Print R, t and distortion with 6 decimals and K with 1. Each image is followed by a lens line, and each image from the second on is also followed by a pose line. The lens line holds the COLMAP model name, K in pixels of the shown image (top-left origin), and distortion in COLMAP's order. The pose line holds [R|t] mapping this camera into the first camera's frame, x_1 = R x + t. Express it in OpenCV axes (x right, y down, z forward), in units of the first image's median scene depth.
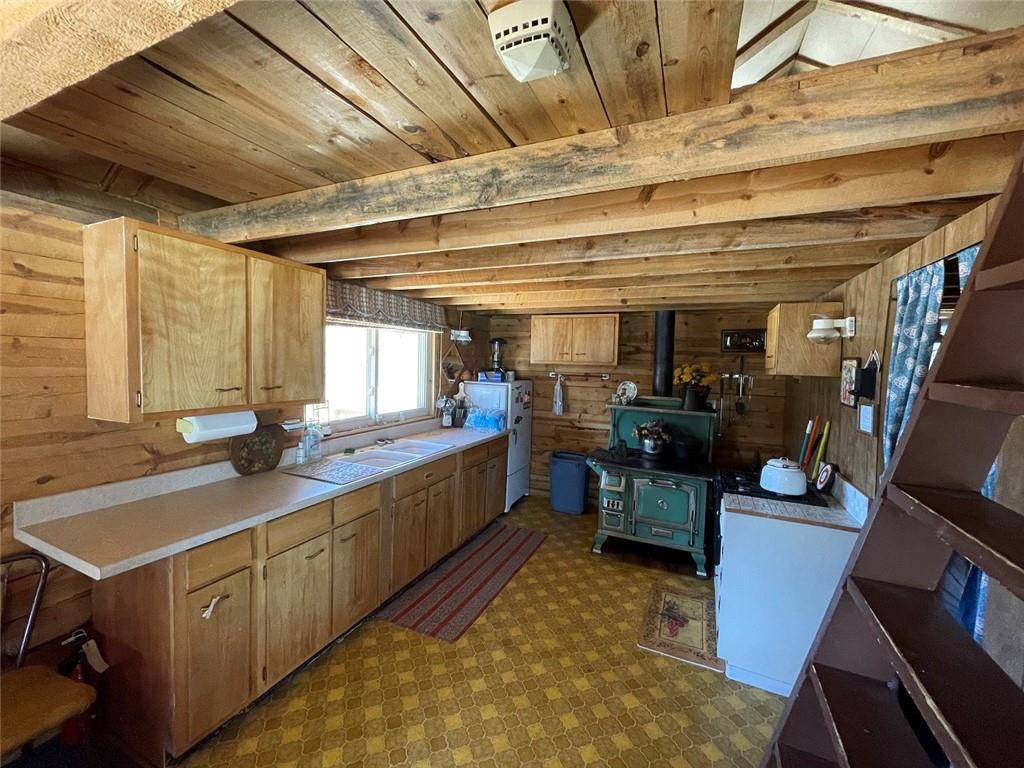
lens RADIAL K [[411.2, 0, 511.5], [0, 411.2, 381.6], [0, 0, 1]] dist [-0.000054, 0.000709]
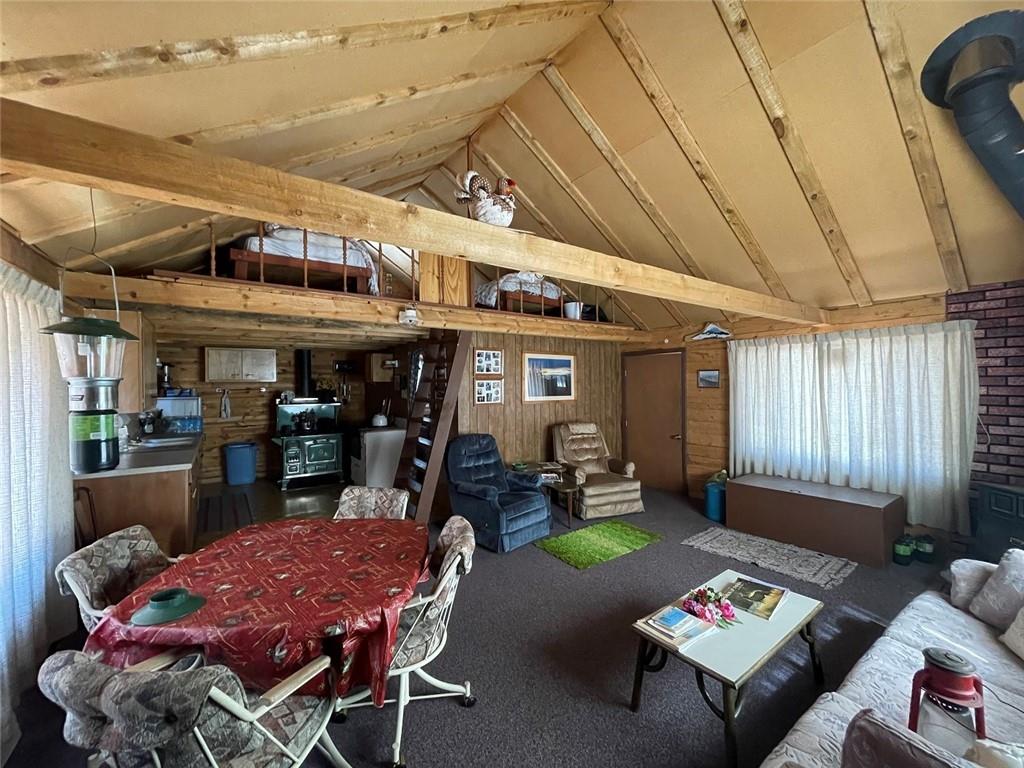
lens RADIAL K [[411.2, 0, 510.4], [0, 411.2, 381.0], [0, 0, 1]] dist [-0.000054, 0.000709]
pose [[0.508351, -0.027872, 0.860699, -1.248026], [0.068393, 0.997626, -0.008089, 0.063748], [-0.858430, 0.062978, 0.509050, -1.139059]]
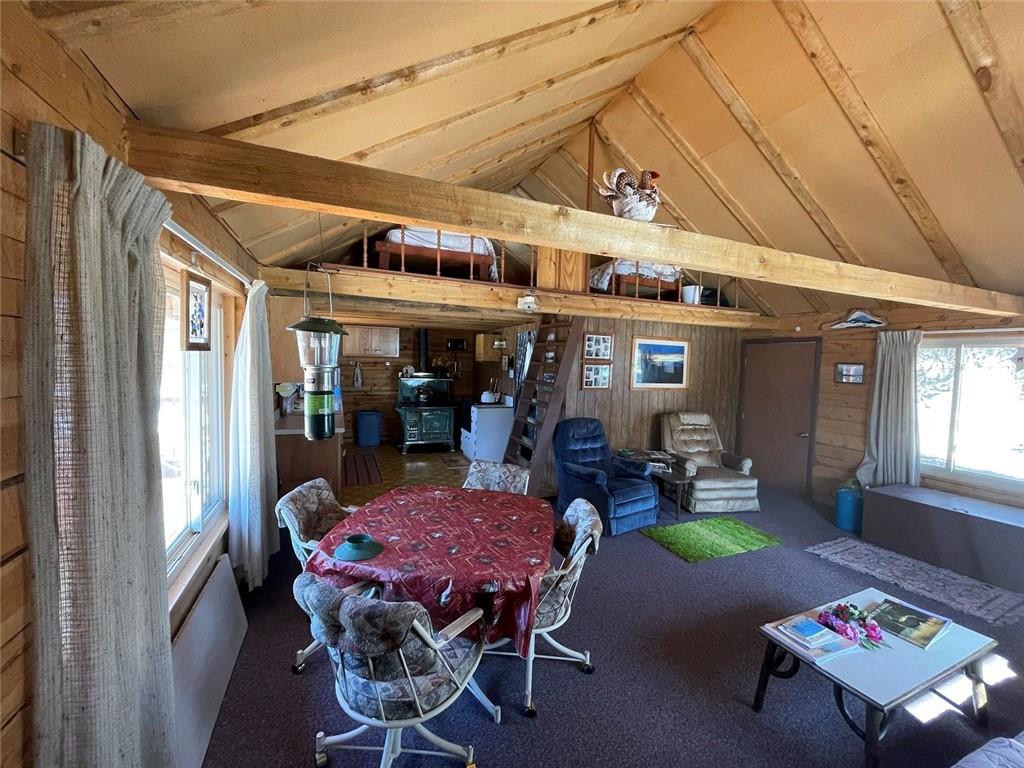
lens RADIAL K [[411.2, 0, 511.8], [0, 411.2, 380.3], [0, 0, 1]] dist [-0.000054, 0.000709]
pose [[0.683971, -0.043461, 0.728213, -1.341902], [0.027469, 0.999050, 0.033824, 0.028404], [-0.728992, -0.003131, 0.684516, -1.094007]]
